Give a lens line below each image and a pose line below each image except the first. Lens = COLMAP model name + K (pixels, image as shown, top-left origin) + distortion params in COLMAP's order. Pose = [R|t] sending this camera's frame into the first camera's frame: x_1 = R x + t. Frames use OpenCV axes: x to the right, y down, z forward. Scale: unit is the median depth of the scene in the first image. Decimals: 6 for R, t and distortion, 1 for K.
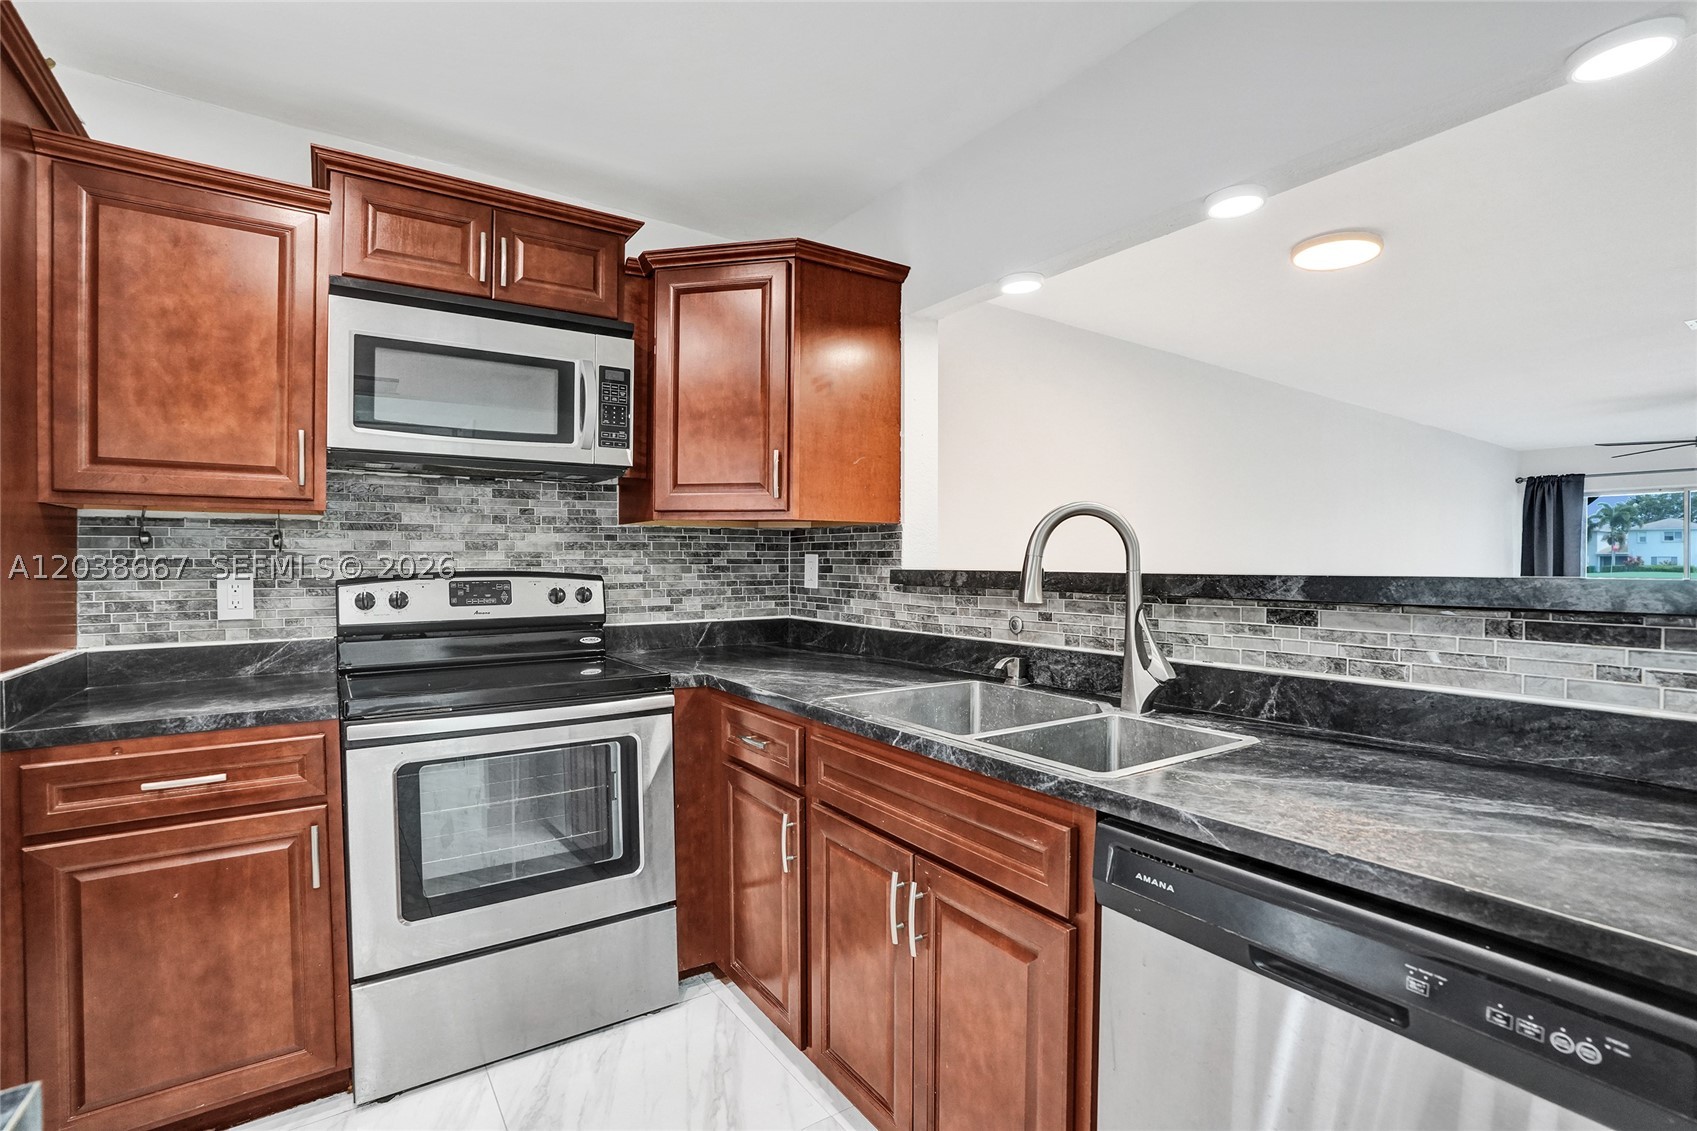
lens RADIAL K [[786.7, 0, 842.9], [0, 786.7, 570.0], [0, 0, 1]] dist [-0.062045, 0.021892]
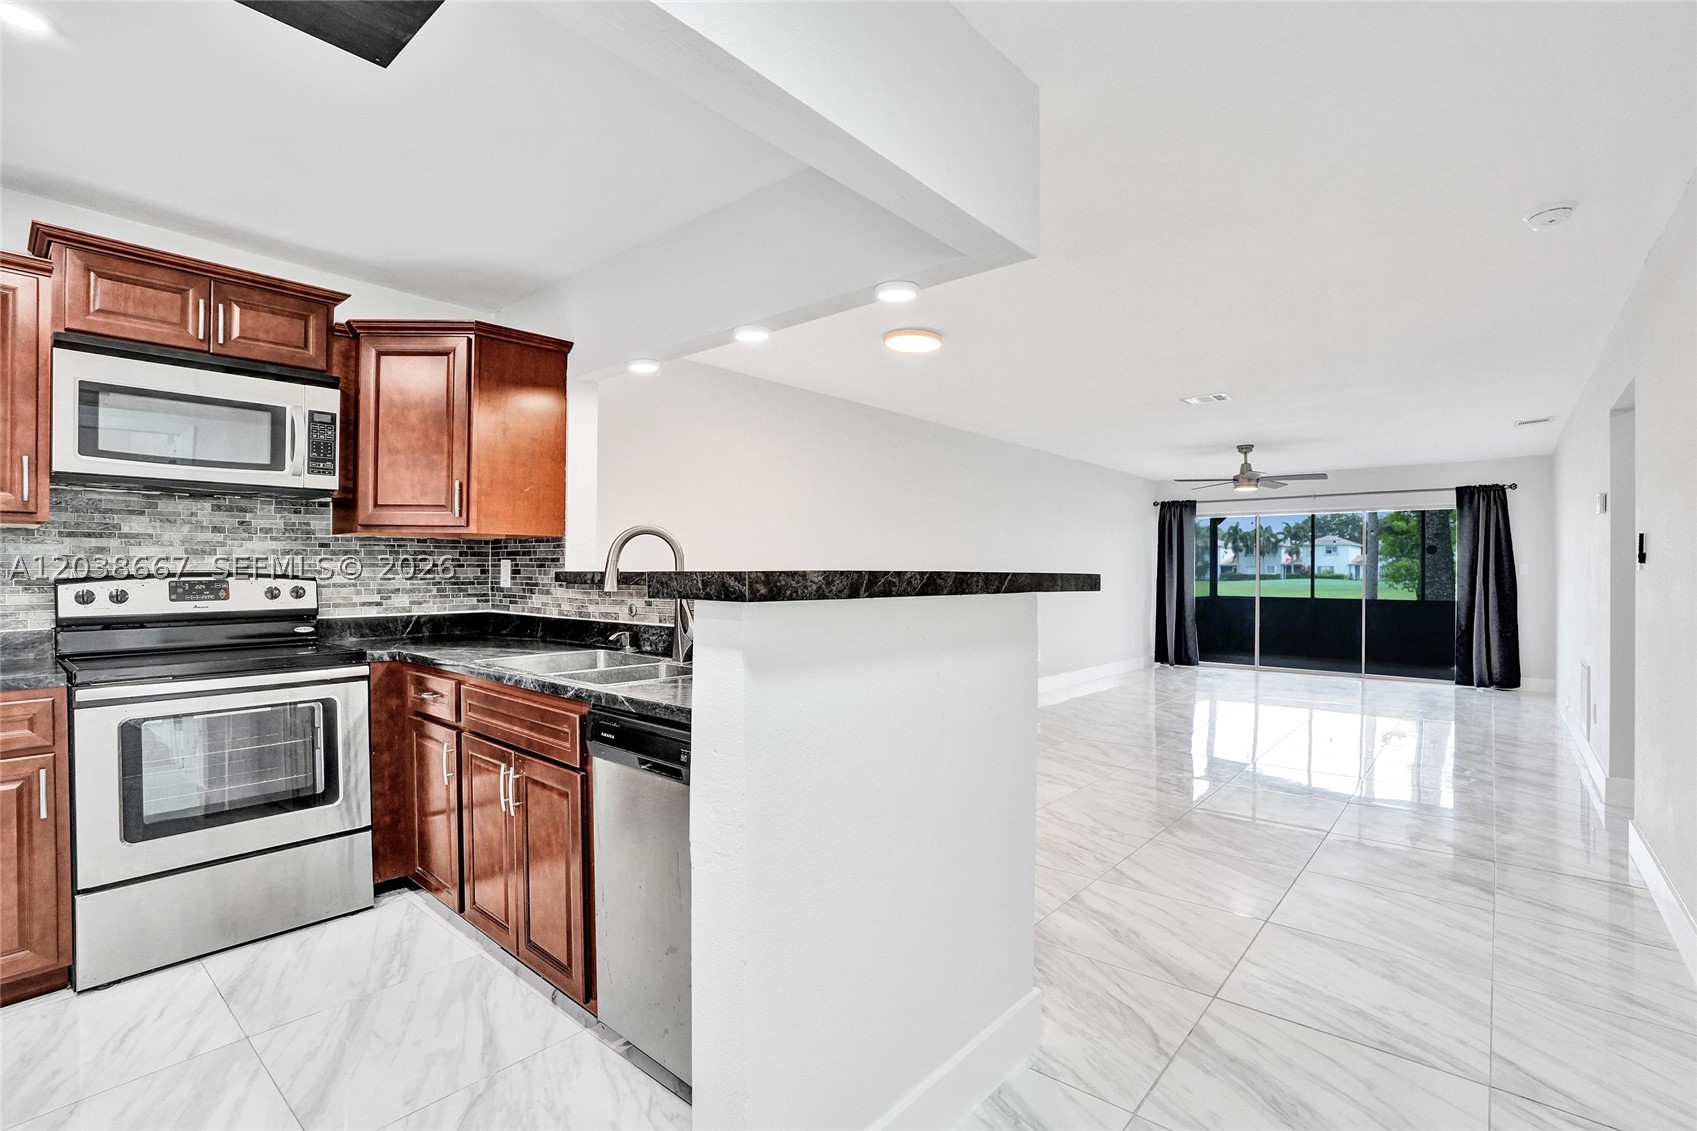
lens RADIAL K [[786.7, 0, 846.6], [0, 786.7, 574.4], [0, 0, 1]] dist [-0.062045, 0.021892]
pose [[0.965346, 0.000391, 0.260972, 0.228079], [0.000820, 0.999989, -0.004530, 0.012408], [-0.260971, 0.004587, 0.965336, -0.469048]]
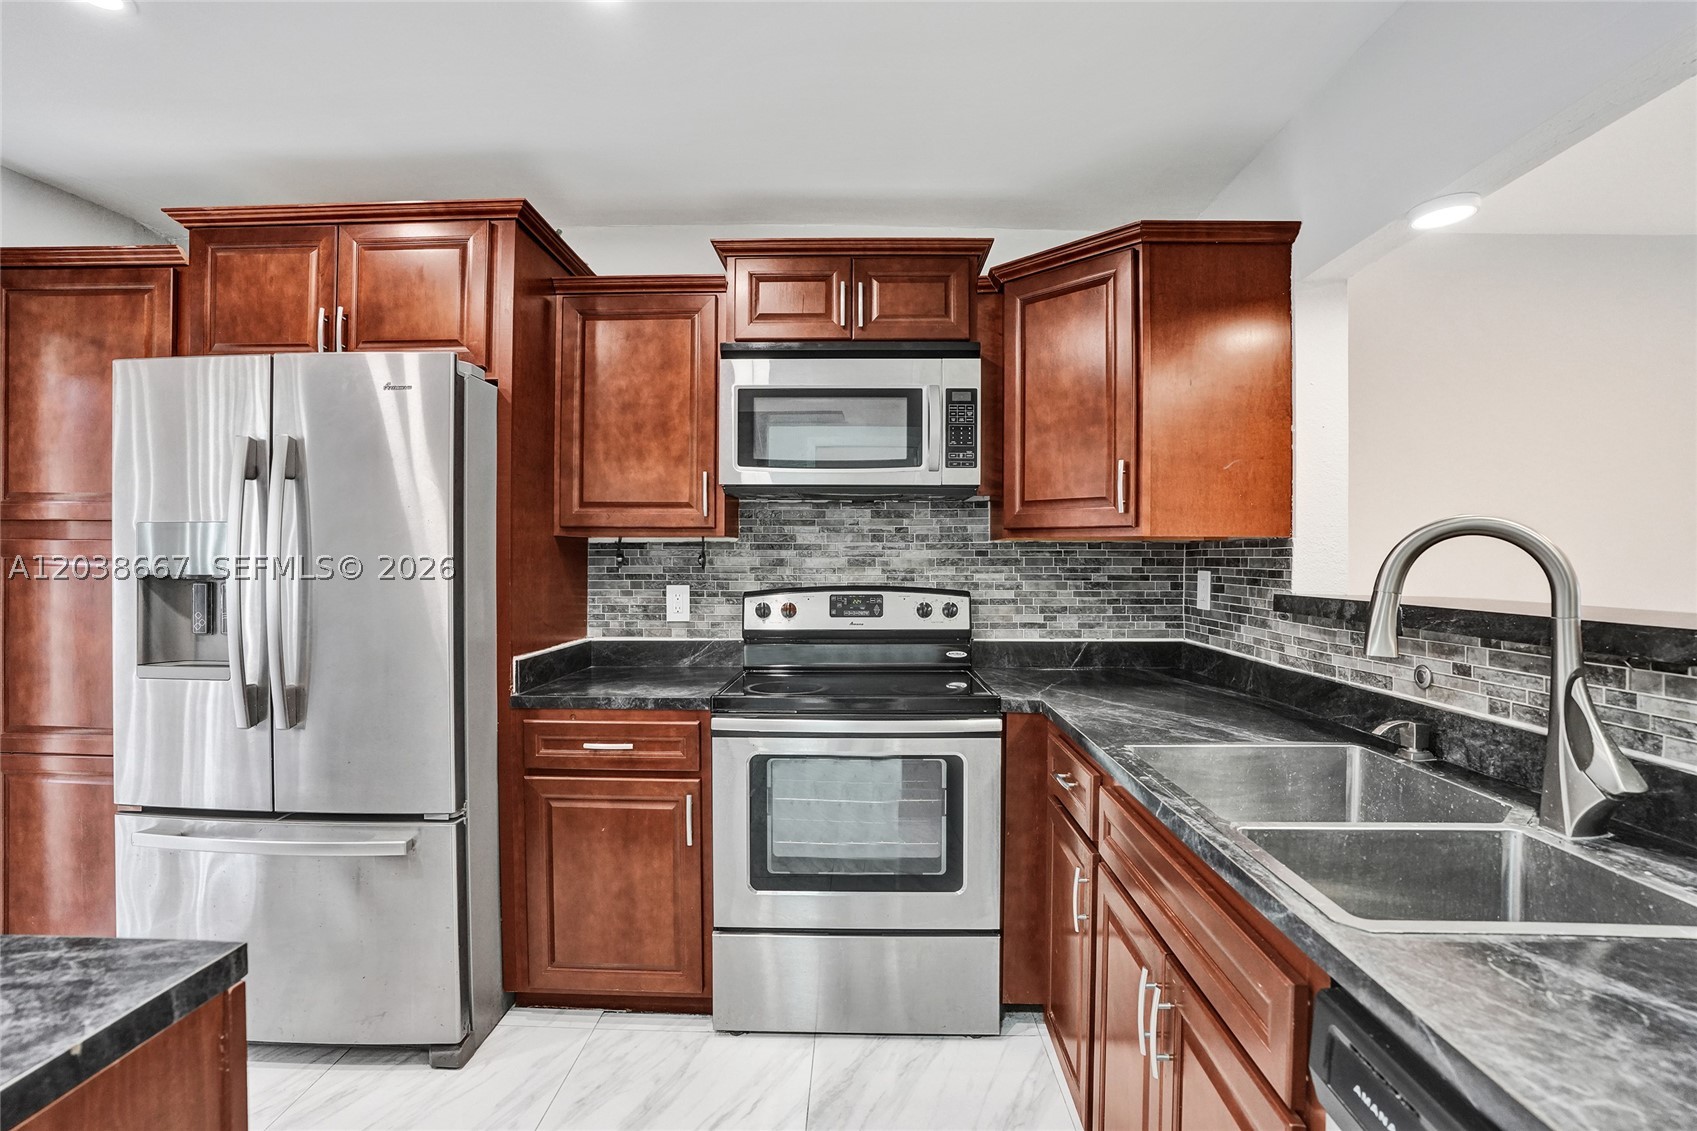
lens RADIAL K [[786.7, 0, 844.7], [0, 786.7, 564.7], [0, 0, 1]] dist [-0.062045, 0.021892]
pose [[0.812016, 0.006002, -0.583604, 0.200080], [-0.010333, 0.999938, -0.004093, -0.027787], [0.583544, 0.009354, 0.812028, 0.096288]]
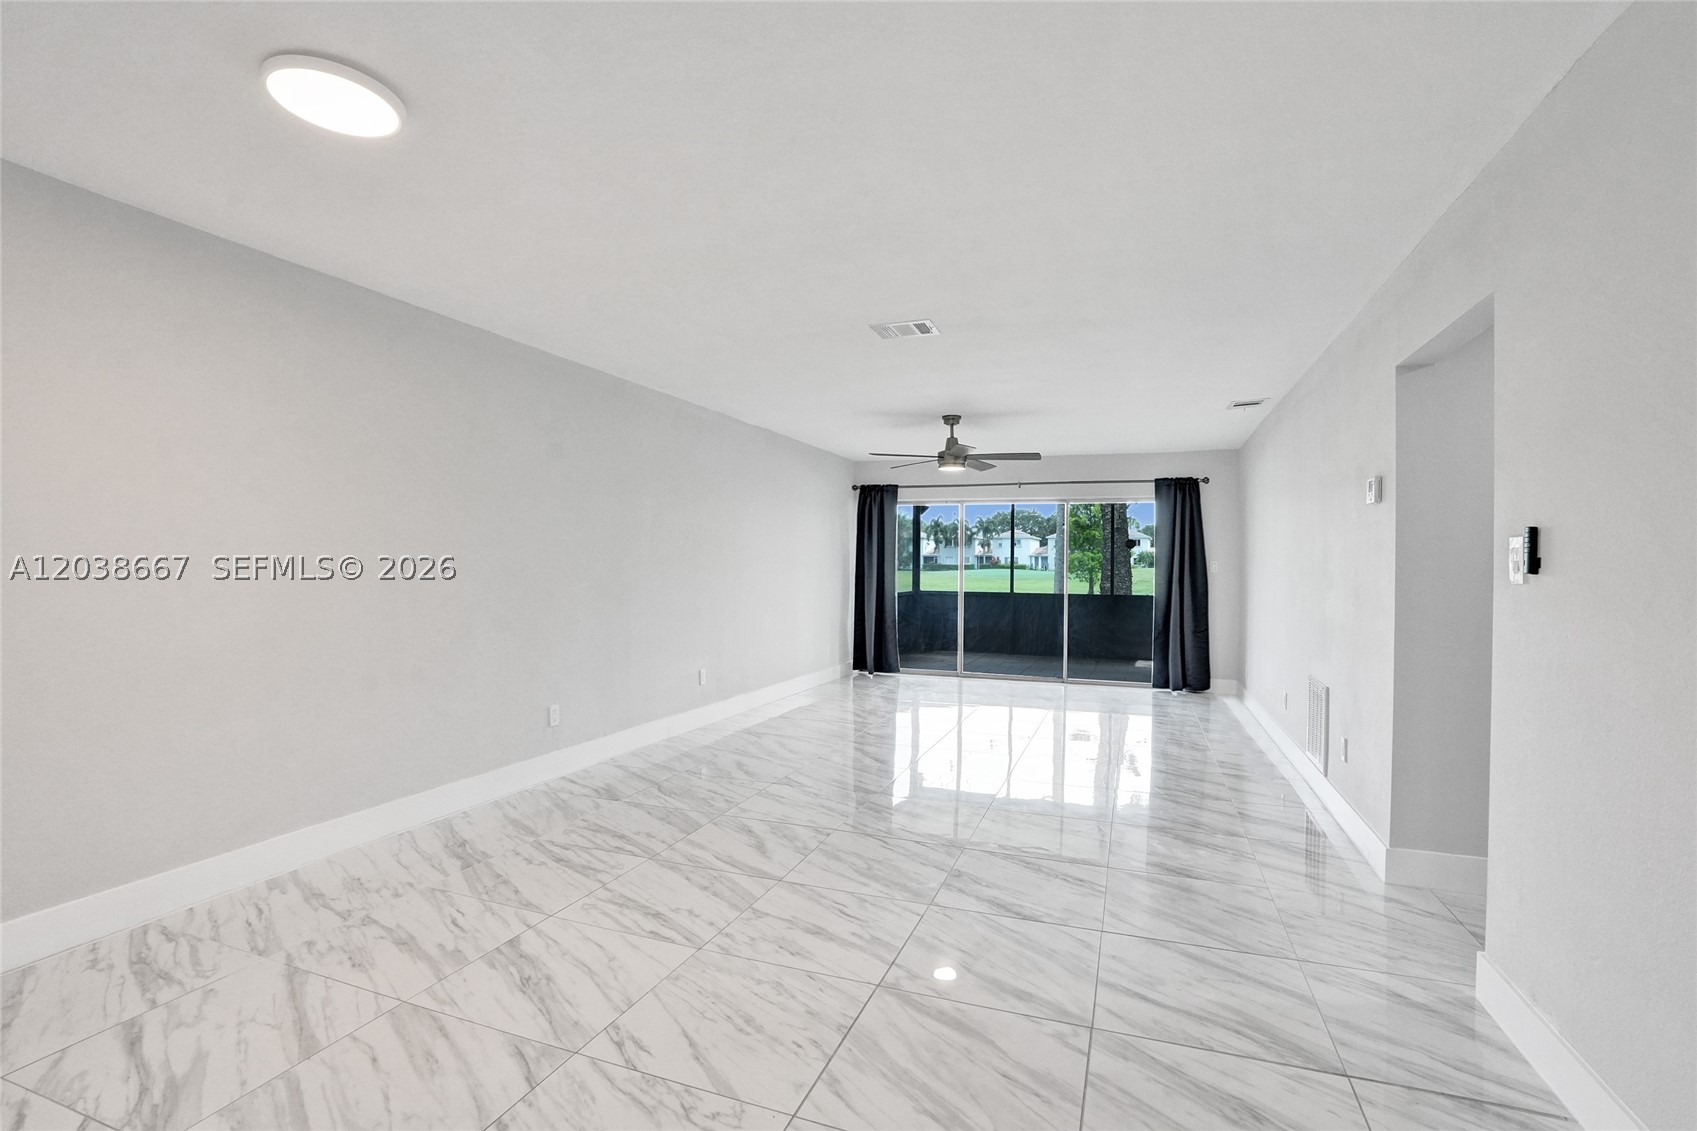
lens RADIAL K [[786.7, 0, 844.9], [0, 786.7, 567.8], [0, 0, 1]] dist [-0.062045, 0.021892]
pose [[0.817669, 0.001482, 0.575687, 0.935368], [-0.002866, 0.999995, 0.001497, -0.023911], [-0.575682, -0.002874, 0.817668, 0.345587]]
